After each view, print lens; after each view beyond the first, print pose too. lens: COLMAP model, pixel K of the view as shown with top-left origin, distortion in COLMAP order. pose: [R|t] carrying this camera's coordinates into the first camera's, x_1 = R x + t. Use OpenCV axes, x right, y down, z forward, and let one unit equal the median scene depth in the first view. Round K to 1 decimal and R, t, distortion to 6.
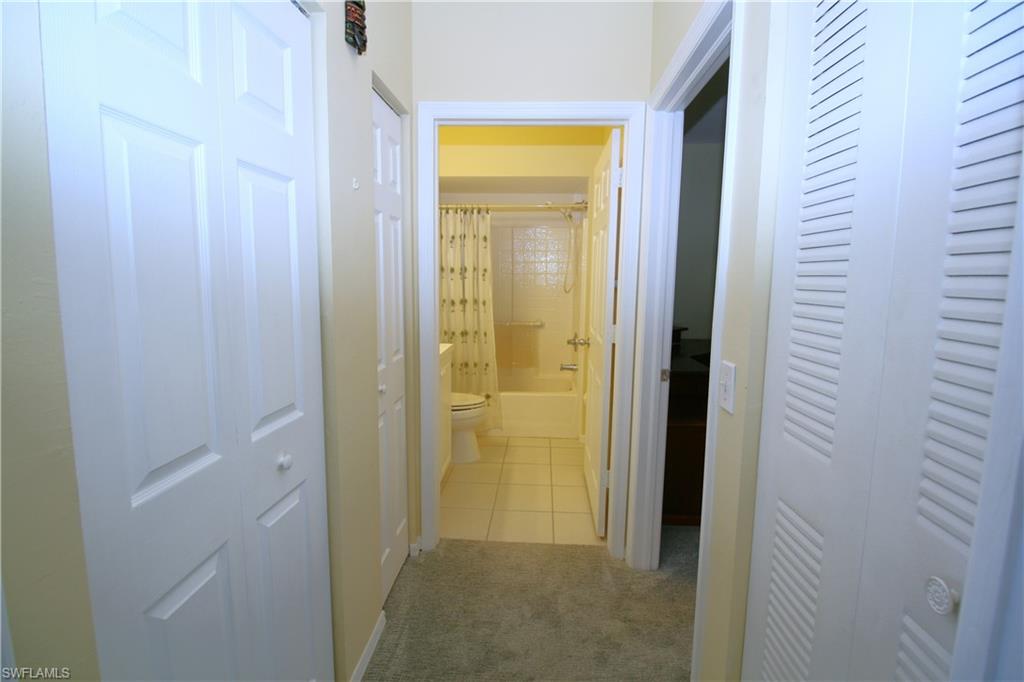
lens RADIAL K [[477.7, 0, 516.0], [0, 477.7, 332.3], [0, 0, 1]] dist [0.000697, -0.014311]
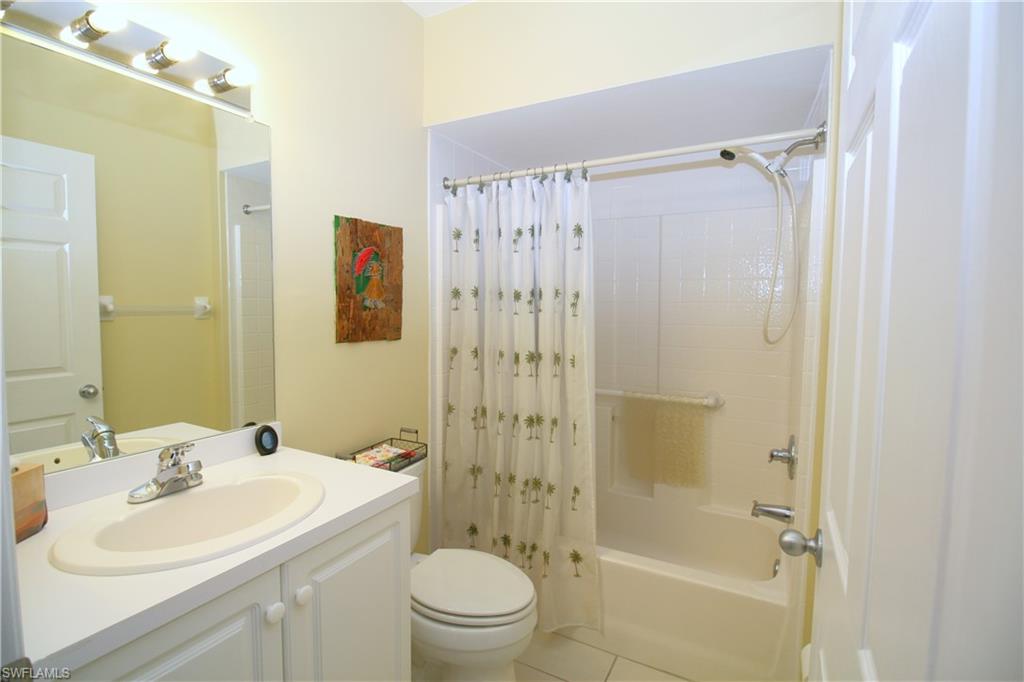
lens RADIAL K [[477.7, 0, 516.0], [0, 477.7, 332.3], [0, 0, 1]] dist [0.000697, -0.014311]
pose [[0.907478, 0.023277, -0.419454, 0.083061], [-0.050581, 0.997254, -0.054089, -0.062490], [0.417044, 0.070301, 0.906164, 0.532956]]
